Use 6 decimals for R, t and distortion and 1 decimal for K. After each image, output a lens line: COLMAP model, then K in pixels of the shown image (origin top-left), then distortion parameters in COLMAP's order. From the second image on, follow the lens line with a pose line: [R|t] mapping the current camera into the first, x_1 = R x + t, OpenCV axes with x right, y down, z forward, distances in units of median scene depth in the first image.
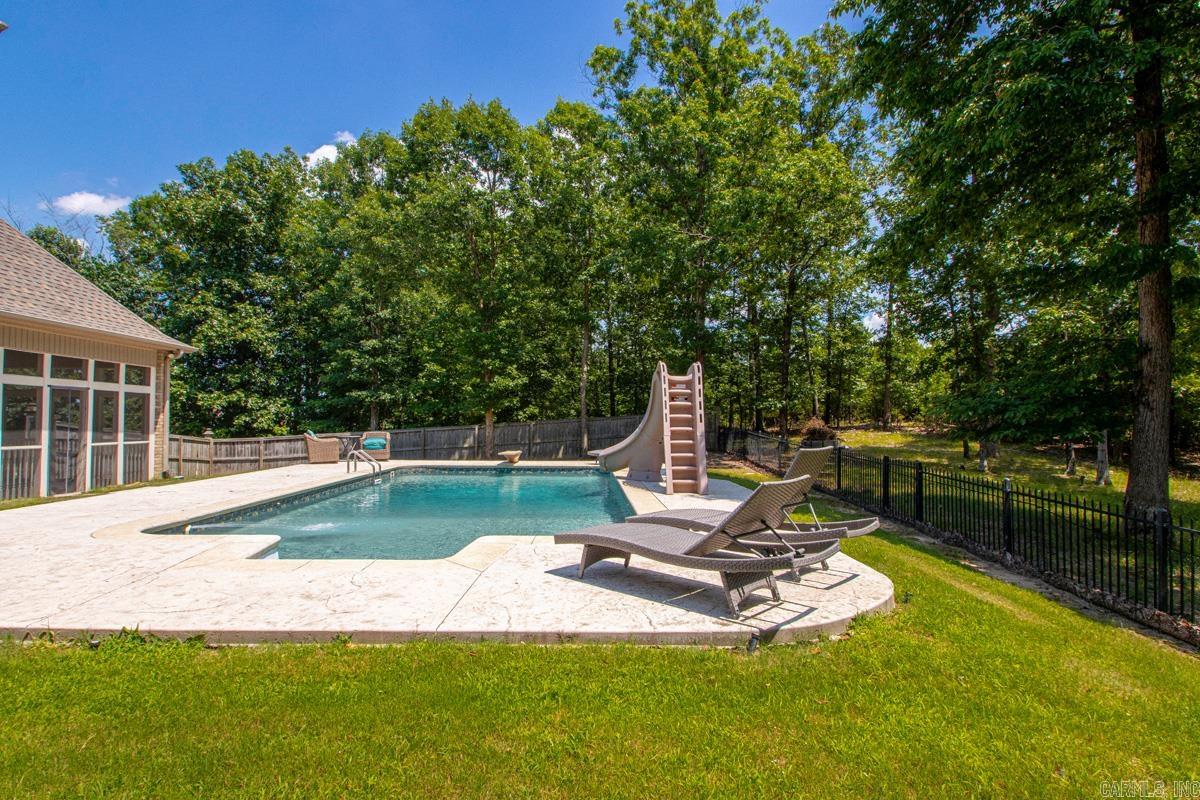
lens RADIAL K [[647.1, 0, 600.0], [0, 647.1, 400.0], [0, 0, 1]] dist [0.001566, 0.000687]
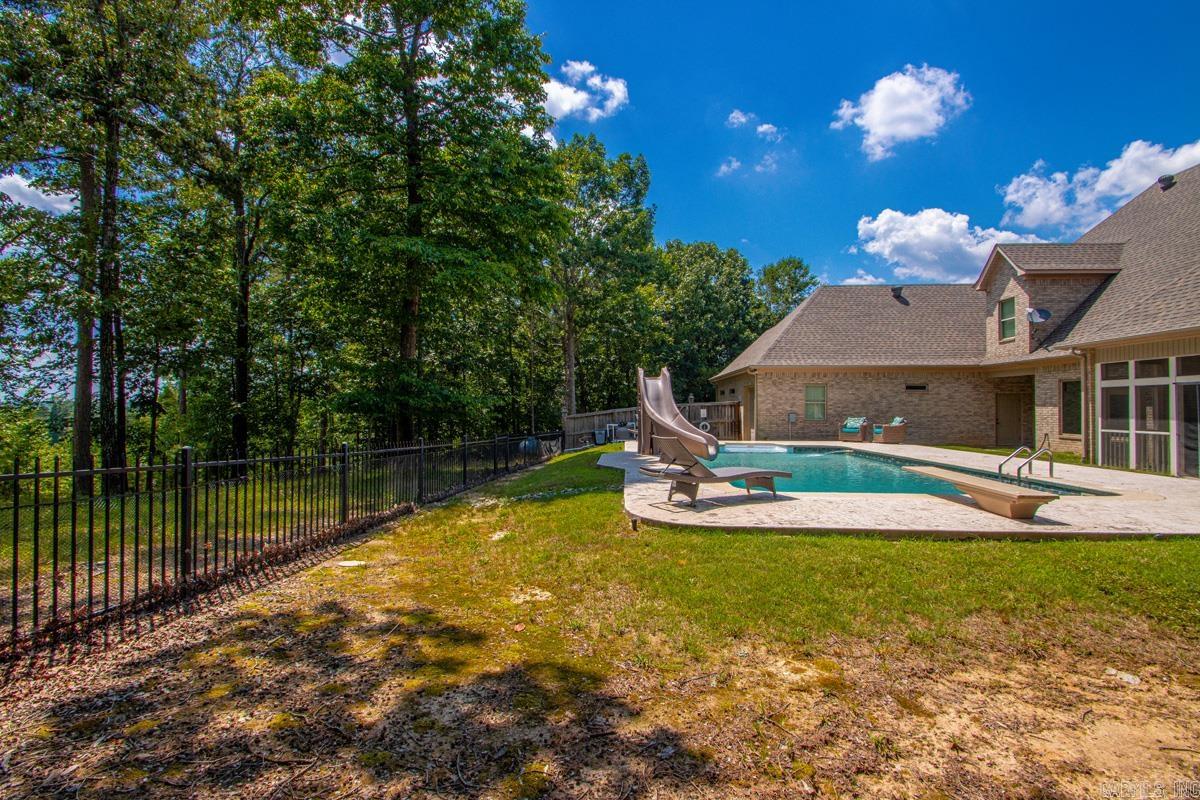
lens RADIAL K [[565.2, 0, 583.2], [0, 565.2, 403.2], [0, 0, 1]] dist [0.006669, -0.013943]
pose [[-0.996573, -0.002660, 0.082674, 0.082414], [-0.006196, 0.999076, -0.042534, 0.035512], [-0.082484, -0.042900, -0.995669, 1.151248]]
